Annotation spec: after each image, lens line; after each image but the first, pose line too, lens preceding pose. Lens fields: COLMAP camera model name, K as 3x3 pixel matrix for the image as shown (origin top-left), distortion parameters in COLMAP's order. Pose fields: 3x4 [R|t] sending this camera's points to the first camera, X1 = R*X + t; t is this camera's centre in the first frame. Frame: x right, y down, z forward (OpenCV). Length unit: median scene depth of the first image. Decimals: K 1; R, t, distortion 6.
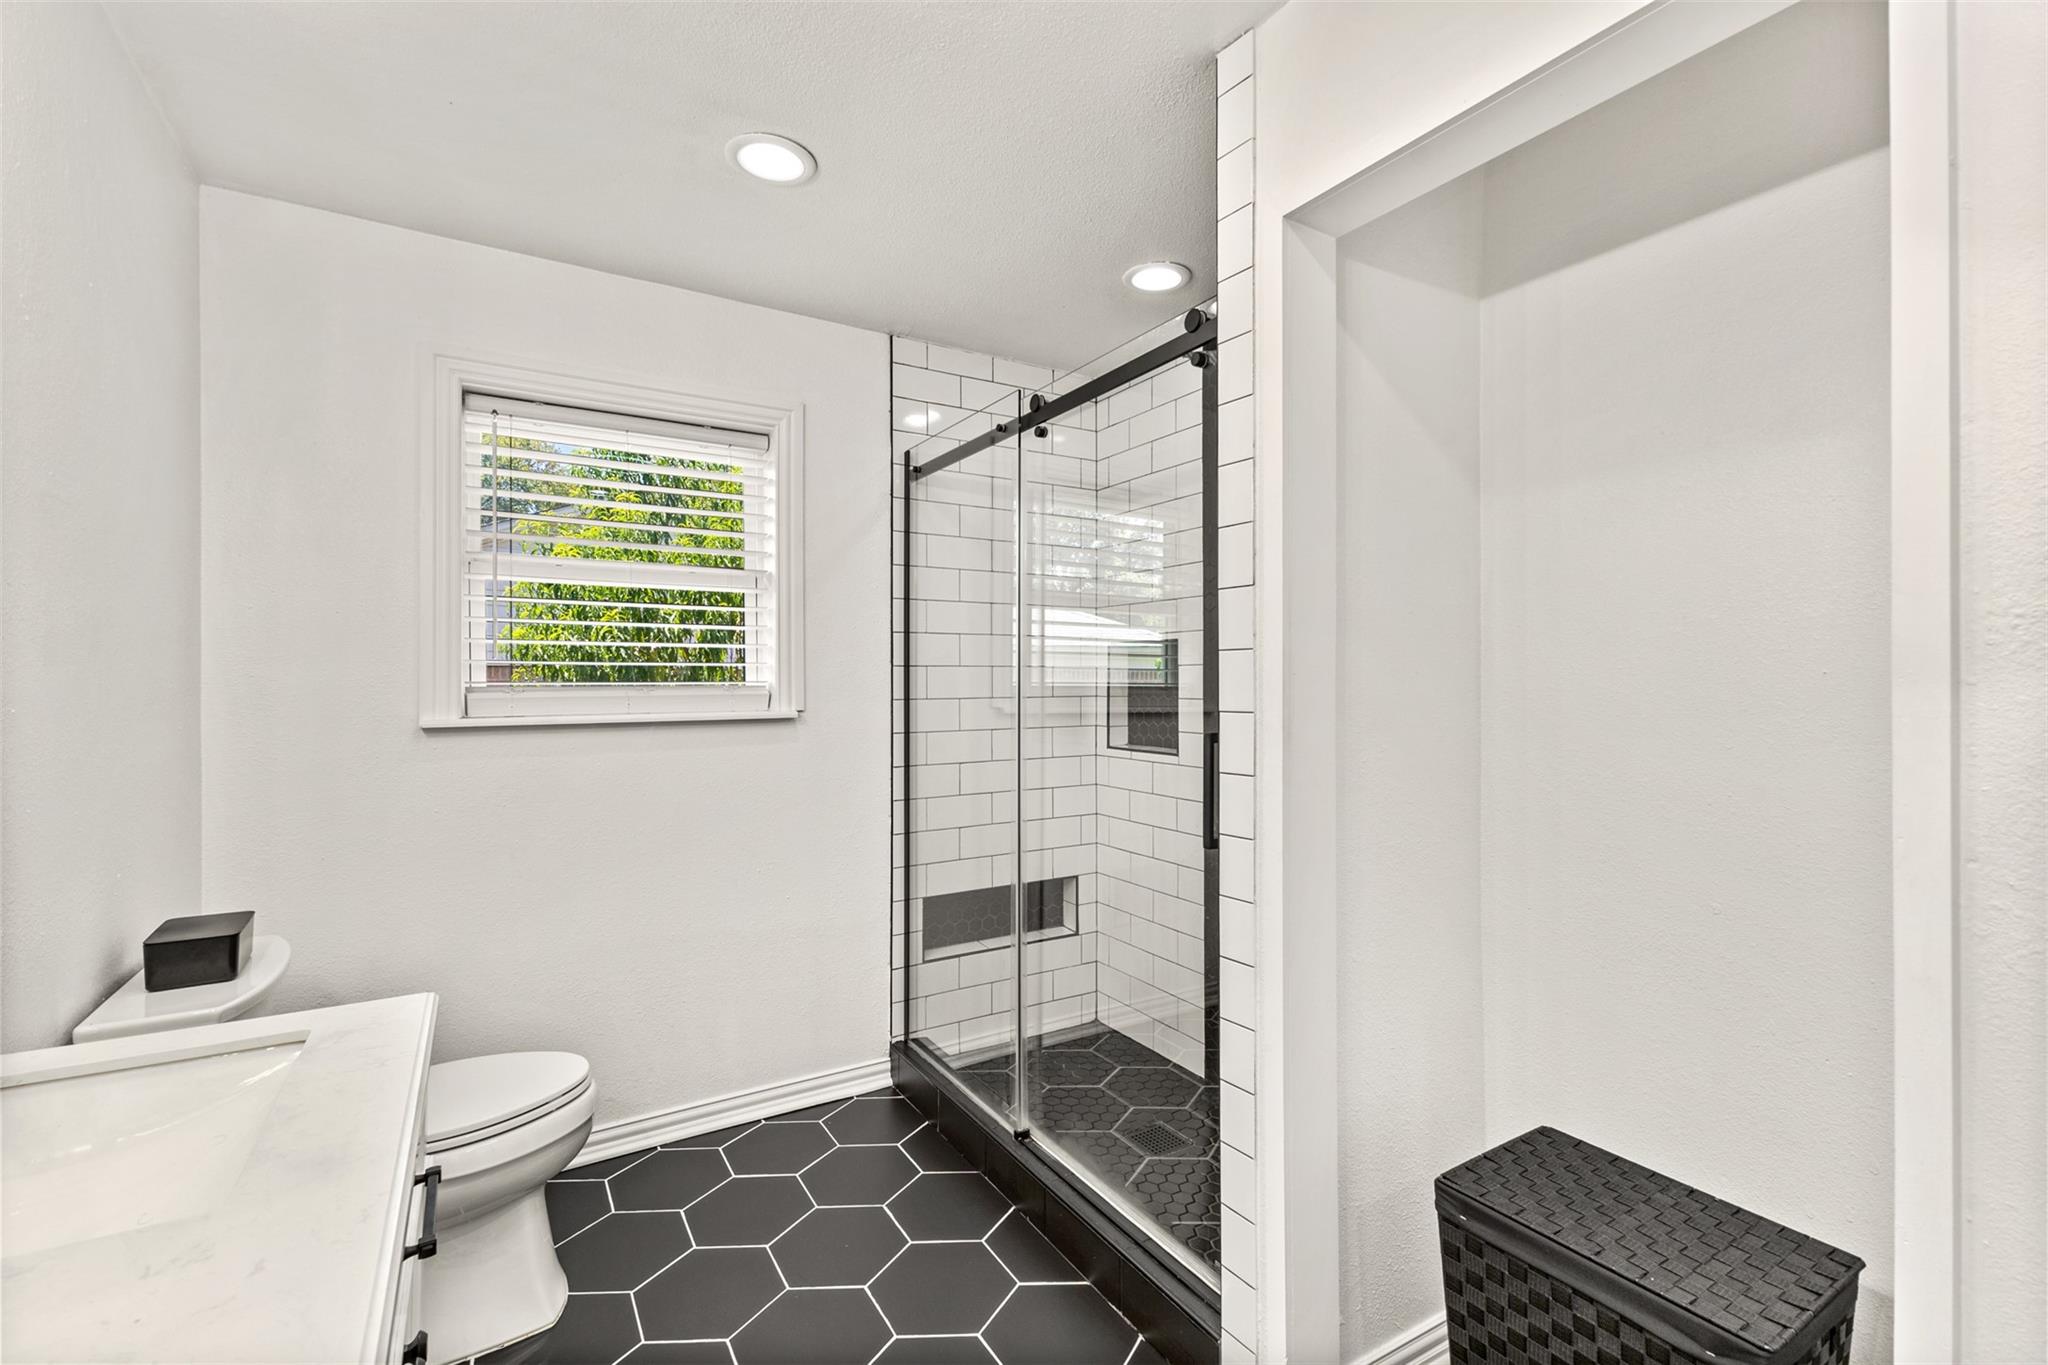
lens RADIAL K [[879.4, 0, 1027.3], [0, 879.4, 681.3], [0, 0, 1]] dist [0.013588, -0.003631]
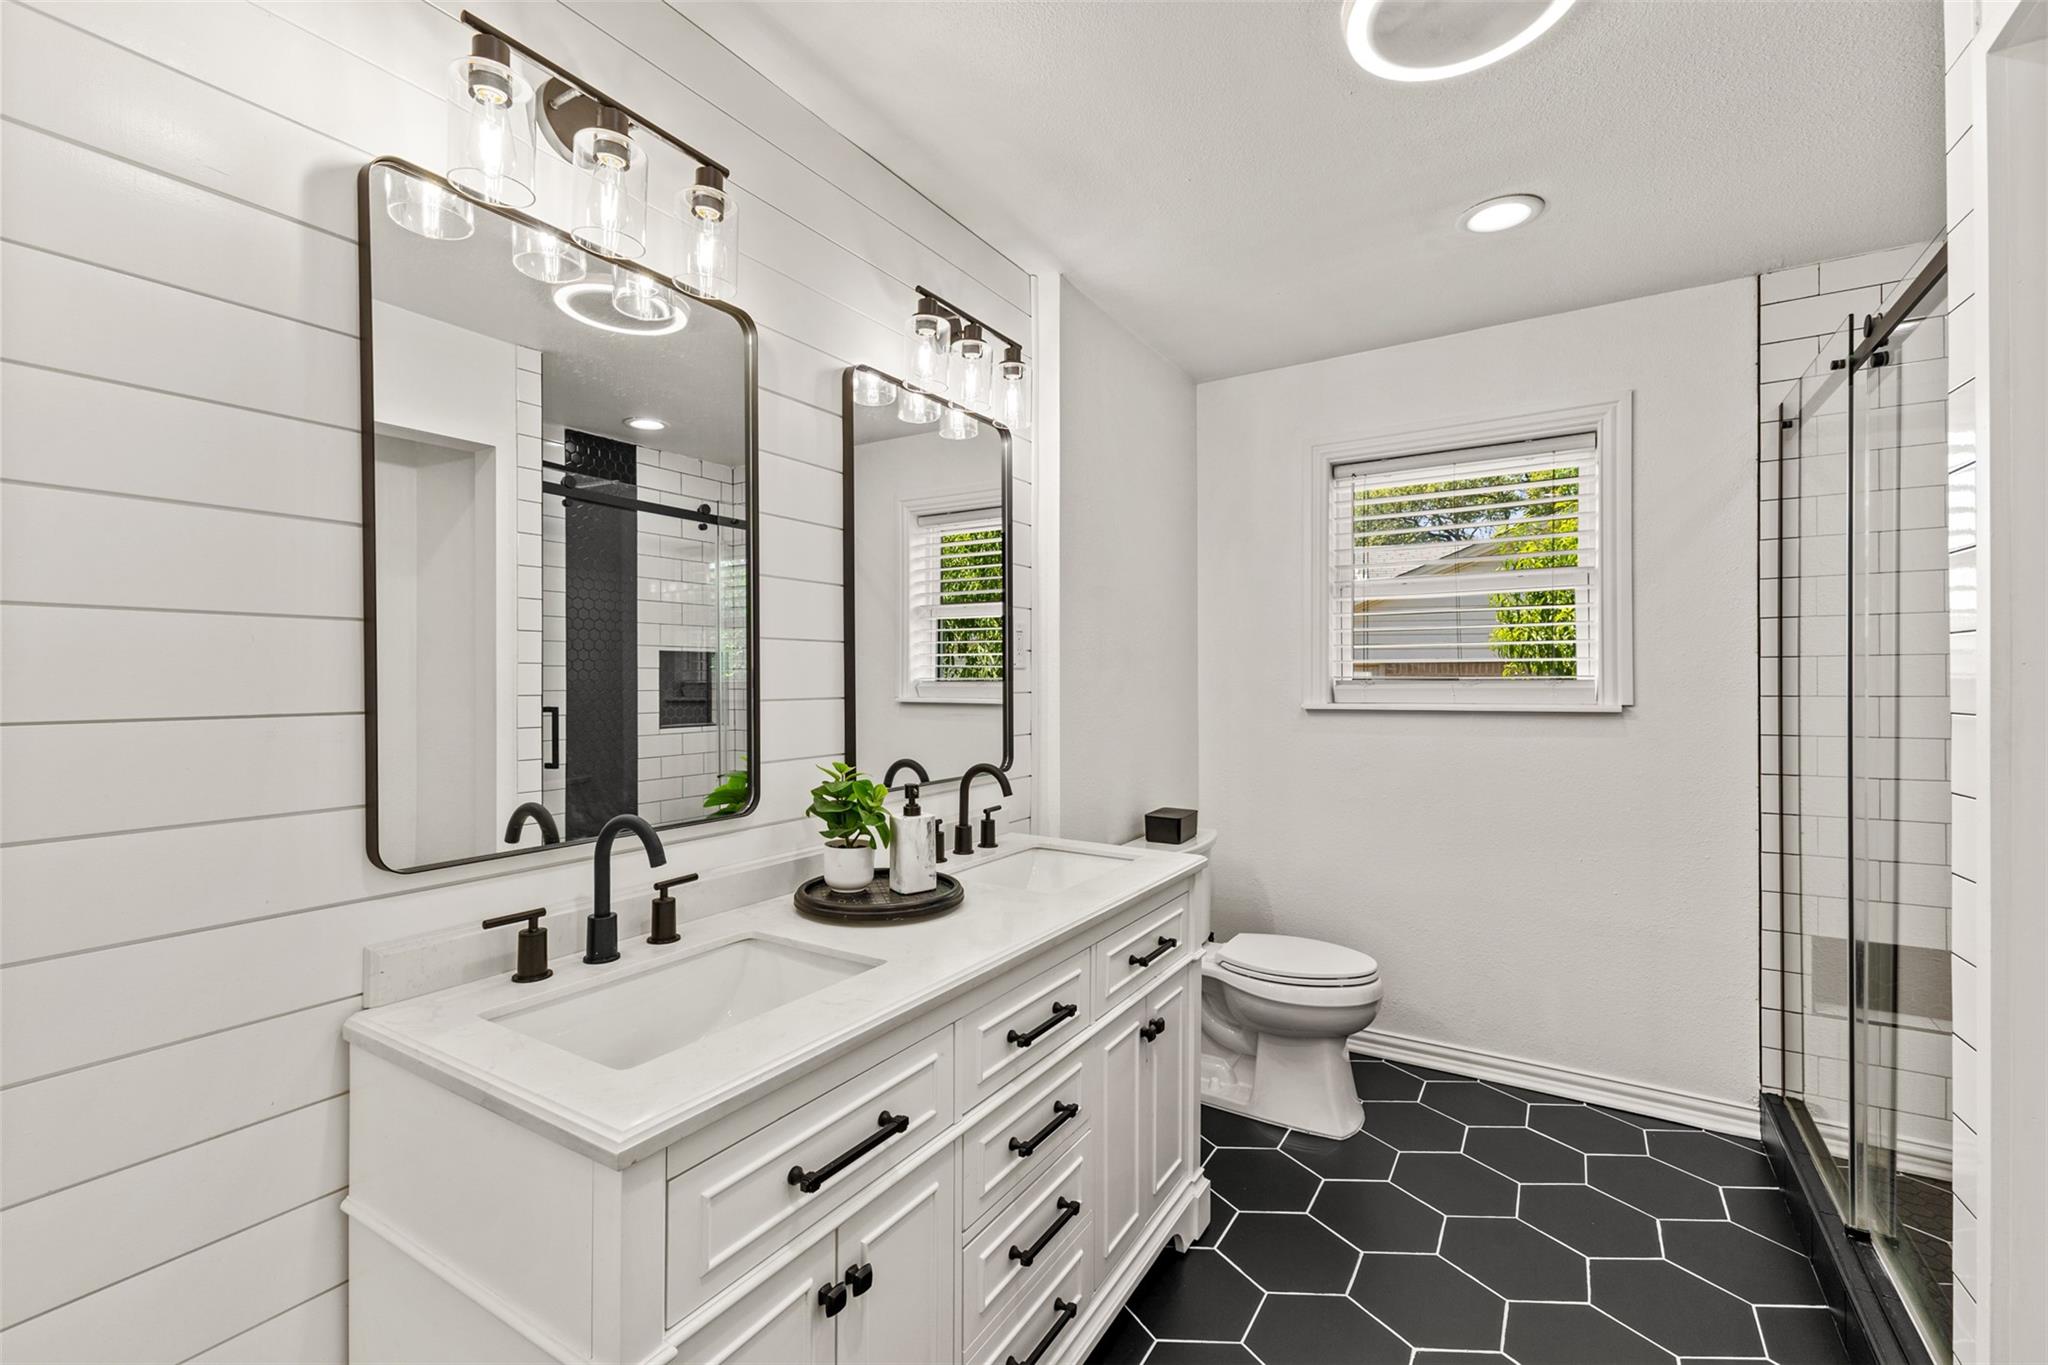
lens RADIAL K [[879.4, 0, 1020.5], [0, 879.4, 684.2], [0, 0, 1]] dist [0.013588, -0.003631]
pose [[0.444513, 0.006071, -0.895752, 0.308256], [0.002789, 0.999963, 0.008161, -0.000217], [0.895768, -0.006126, 0.444479, -0.039914]]
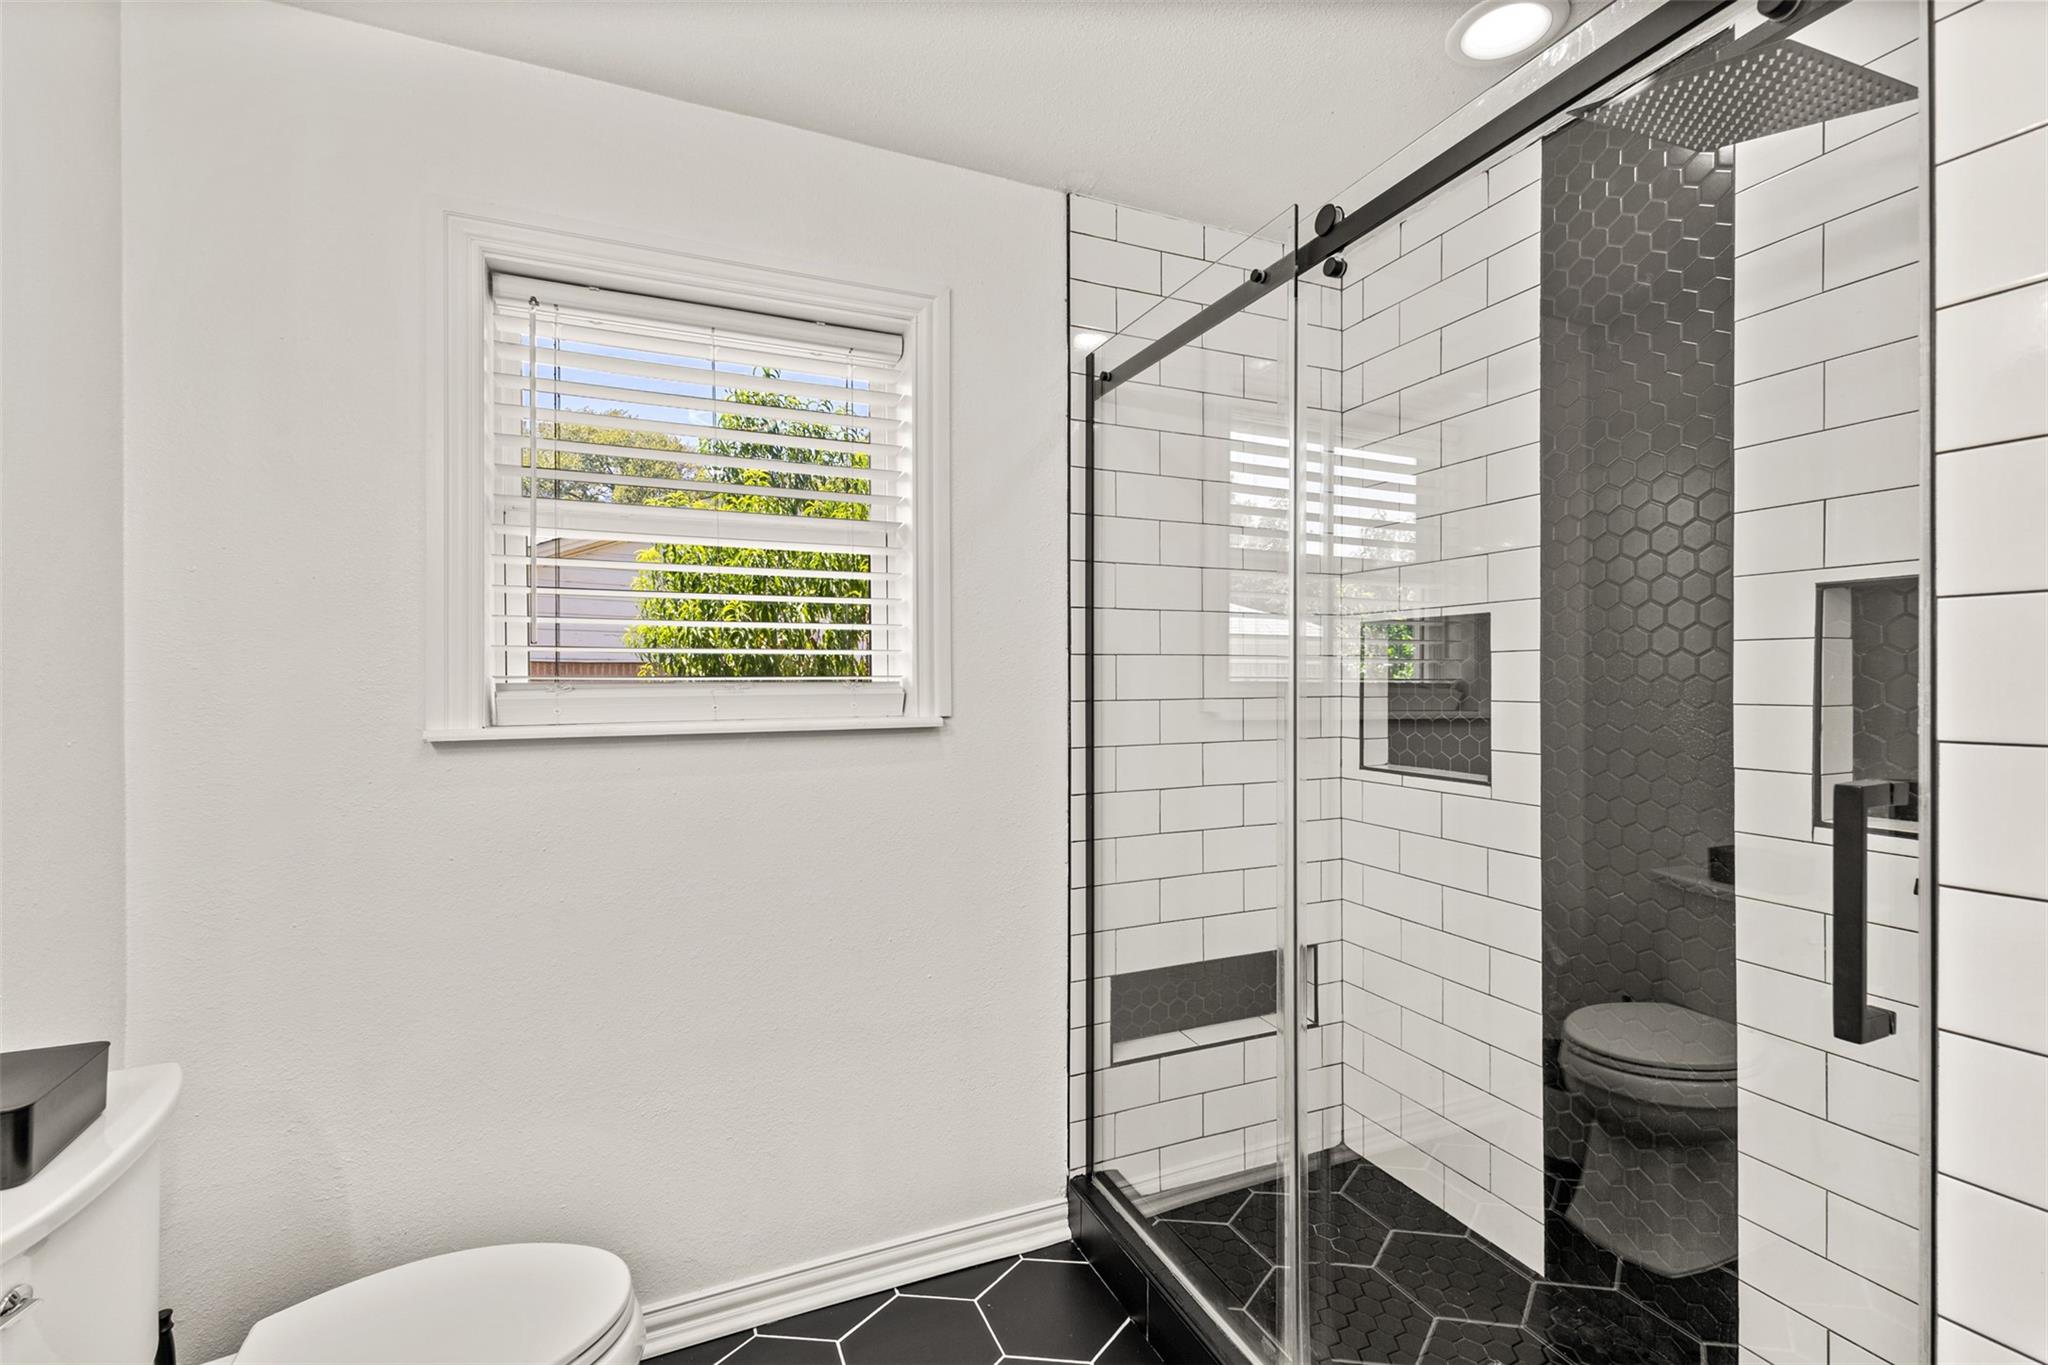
lens RADIAL K [[879.4, 0, 1032.1], [0, 879.4, 674.0], [0, 0, 1]] dist [0.013588, -0.003631]
pose [[0.990775, -0.001898, -0.135505, -0.087407], [0.001494, 0.999994, -0.003080, 0.000756], [0.135510, 0.002849, 0.990772, 0.286413]]
